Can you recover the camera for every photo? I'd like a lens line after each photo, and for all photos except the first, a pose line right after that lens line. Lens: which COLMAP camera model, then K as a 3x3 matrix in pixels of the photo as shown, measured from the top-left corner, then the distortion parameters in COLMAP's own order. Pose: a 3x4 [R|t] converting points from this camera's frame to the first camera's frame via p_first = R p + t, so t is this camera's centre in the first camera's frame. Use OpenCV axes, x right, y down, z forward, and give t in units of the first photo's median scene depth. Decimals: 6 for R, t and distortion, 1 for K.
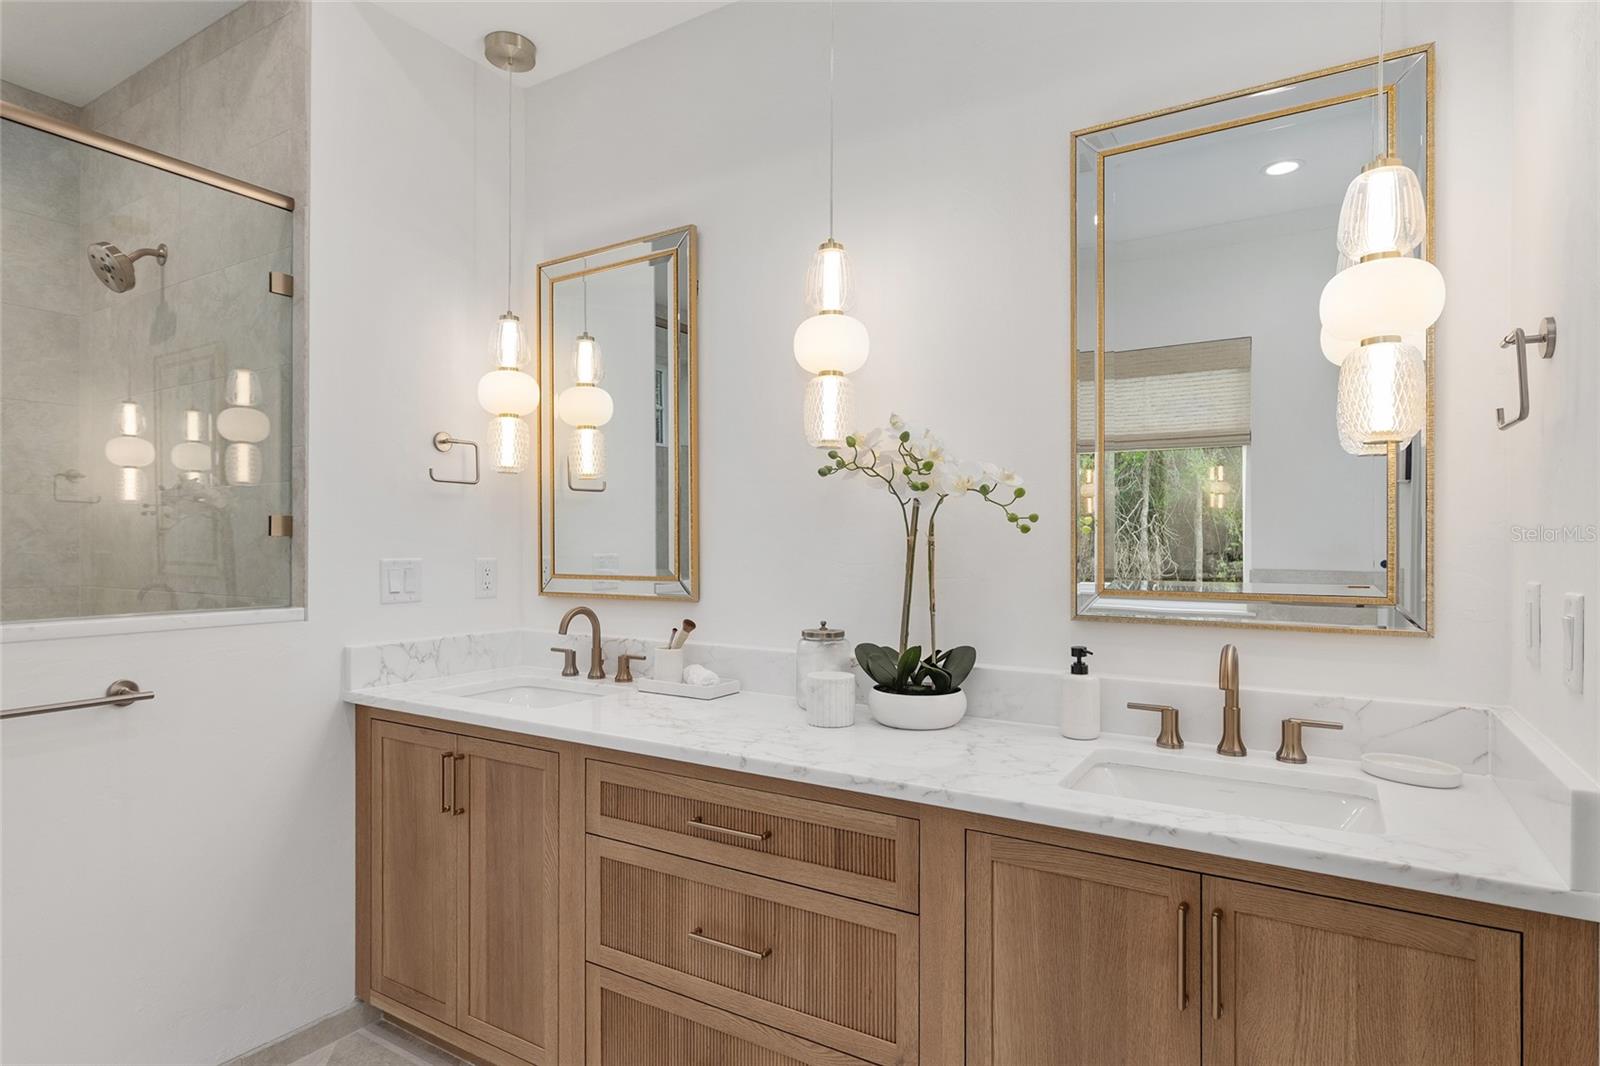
lens RADIAL K [[852.5, 0, 798.1], [0, 852.5, 538.9], [0, 0, 1]] dist [0.004707, -0.000272]
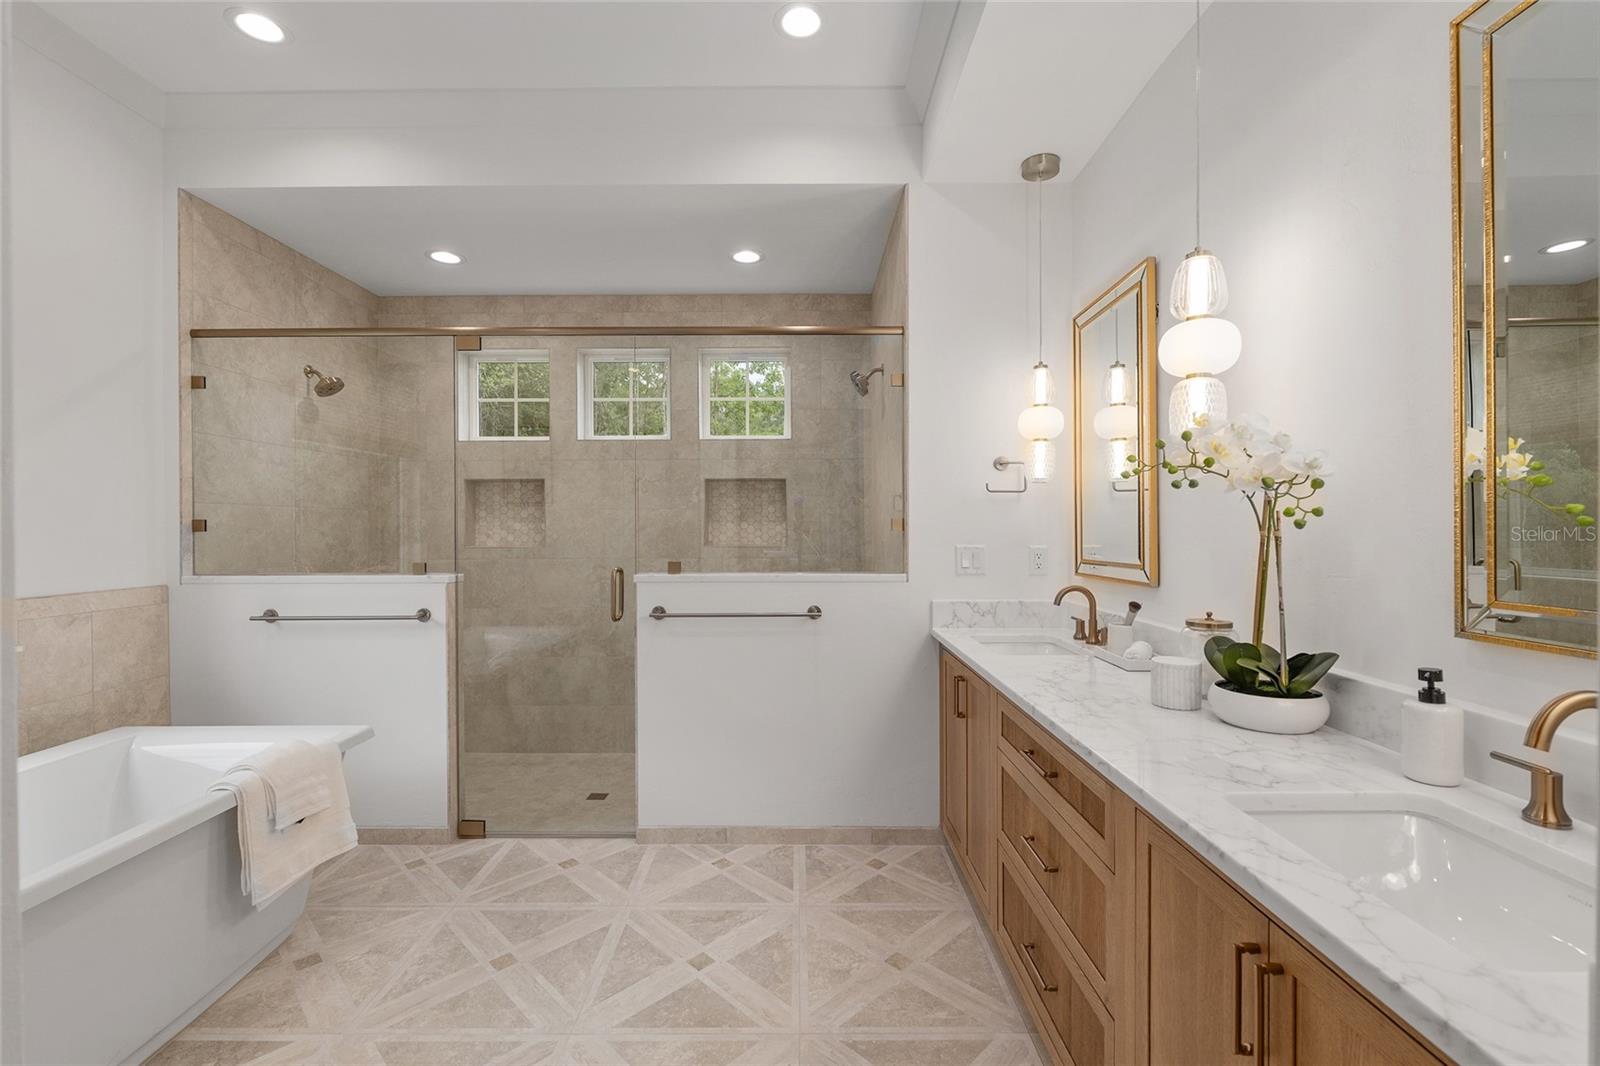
lens RADIAL K [[694.6, 0, 799.2], [0, 694.6, 530.8], [0, 0, 1]] dist [0.001233, 0.000025]
pose [[0.528103, -0.000756, -0.849180, 0.502554], [0.005204, 0.999984, 0.002346, -0.007504], [0.849164, -0.005658, 0.528098, 0.129213]]
